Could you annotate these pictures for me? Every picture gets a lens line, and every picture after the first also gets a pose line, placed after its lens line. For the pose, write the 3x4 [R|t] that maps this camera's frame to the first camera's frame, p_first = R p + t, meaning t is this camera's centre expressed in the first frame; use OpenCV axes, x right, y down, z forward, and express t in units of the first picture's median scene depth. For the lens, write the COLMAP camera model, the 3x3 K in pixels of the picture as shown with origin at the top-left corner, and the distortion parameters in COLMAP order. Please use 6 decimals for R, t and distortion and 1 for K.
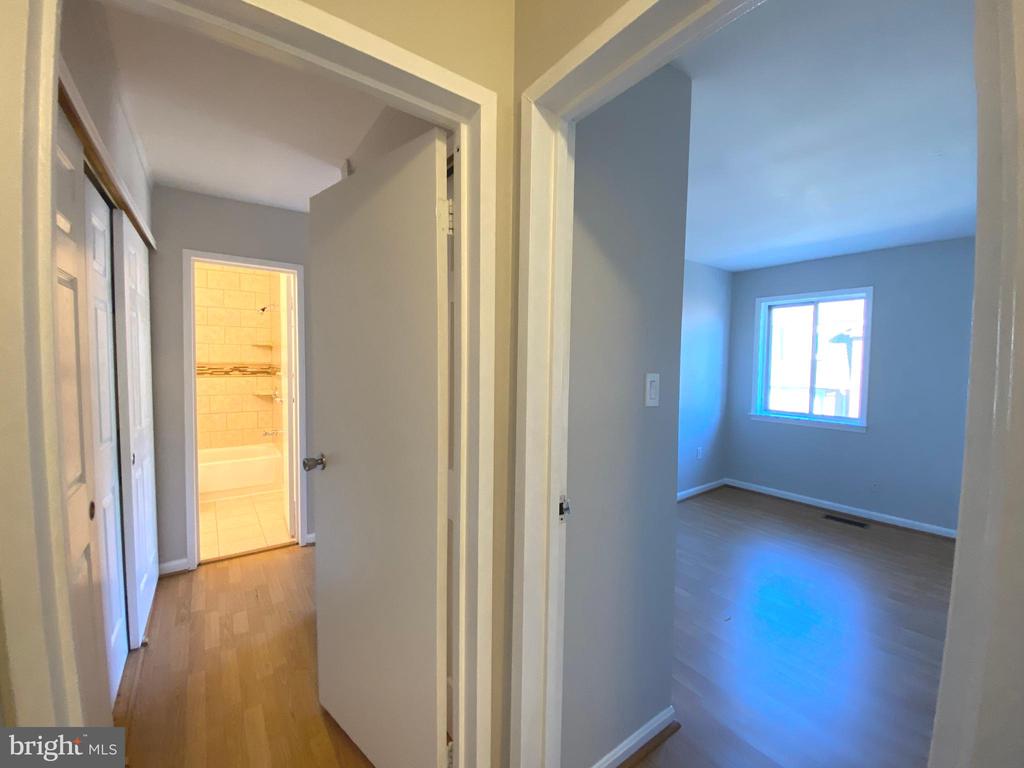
lens RADIAL K [[529.0, 0, 599.5], [0, 529.0, 373.4], [0, 0, 1]] dist [-0.016225, -0.000386]
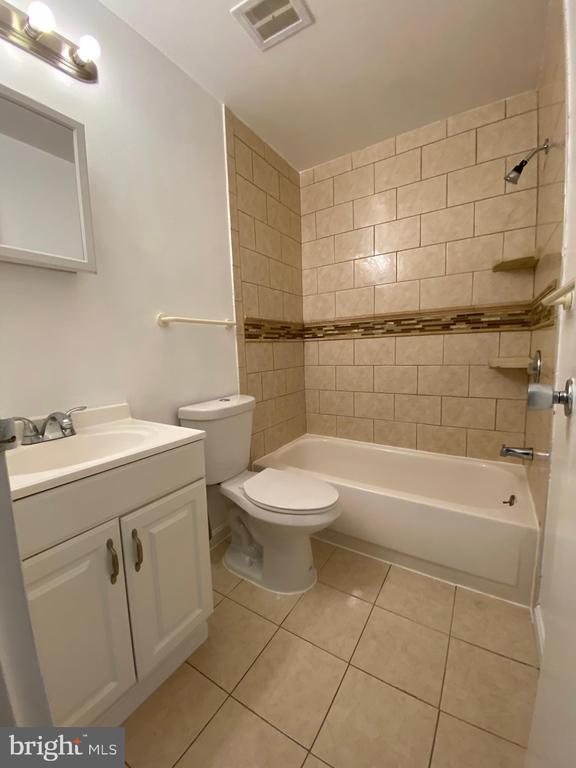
lens RADIAL K [[313.3, 0, 291.7], [0, 313.3, 386.9], [0, 0, 1]] dist [0.018024, -0.019566]
pose [[0.356090, 0.103592, -0.928692, -0.266395], [0.009260, 0.993396, 0.114360, 0.013796], [0.934406, -0.049322, 0.352779, 0.429808]]
